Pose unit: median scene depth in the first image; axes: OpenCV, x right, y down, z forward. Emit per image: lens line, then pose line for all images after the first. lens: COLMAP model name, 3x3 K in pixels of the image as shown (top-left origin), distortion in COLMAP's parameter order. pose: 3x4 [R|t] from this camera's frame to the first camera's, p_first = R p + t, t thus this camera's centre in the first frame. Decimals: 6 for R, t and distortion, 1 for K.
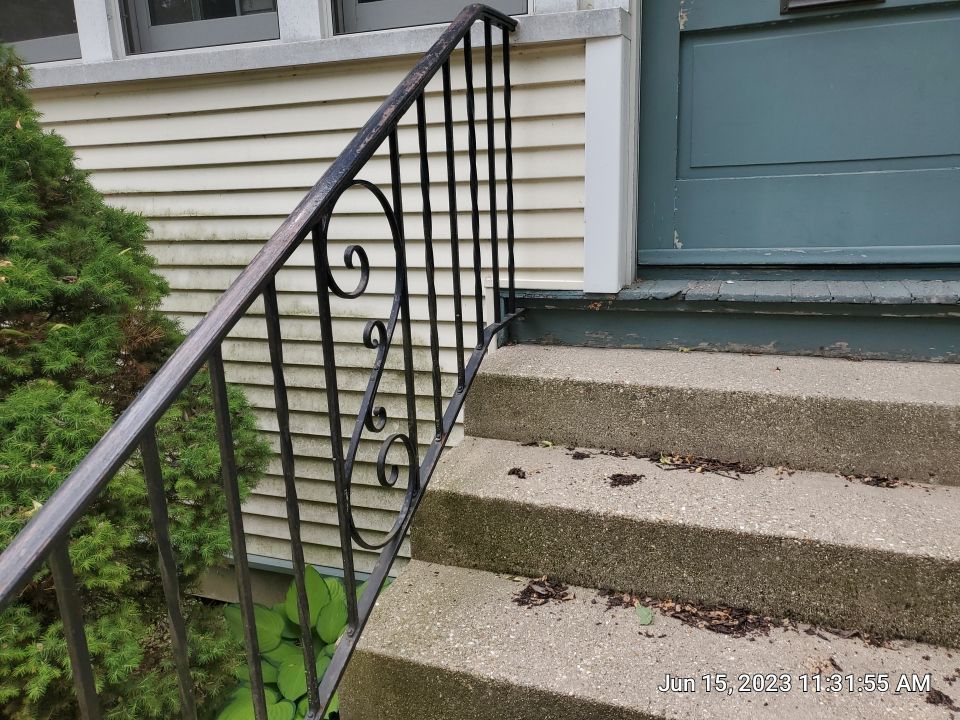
lens RADIAL K [[756.6, 0, 480.0], [0, 756.6, 360.0], [0, 0, 1]] dist [0.010688, 0.017189]
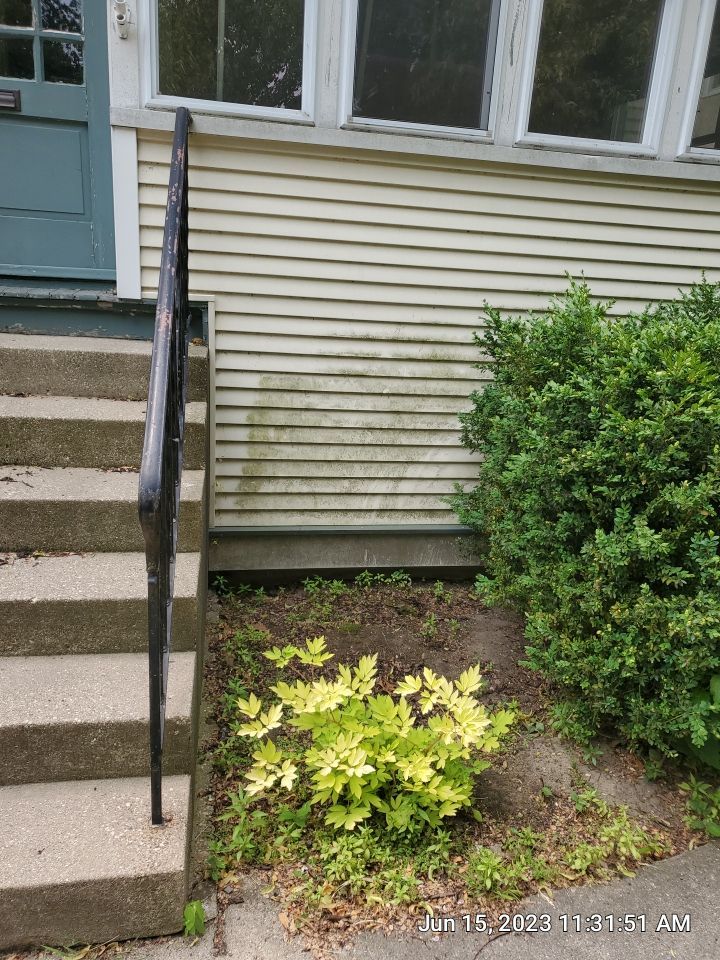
lens RADIAL K [[756.6, 0, 360.0], [0, 756.6, 480.0], [0, 0, 1]] dist [0.010688, 0.017189]
pose [[0.847903, -0.060310, 0.526709, 0.247053], [0.026931, 0.997125, 0.070822, 0.240293], [-0.529467, -0.045865, 0.847090, -0.867539]]
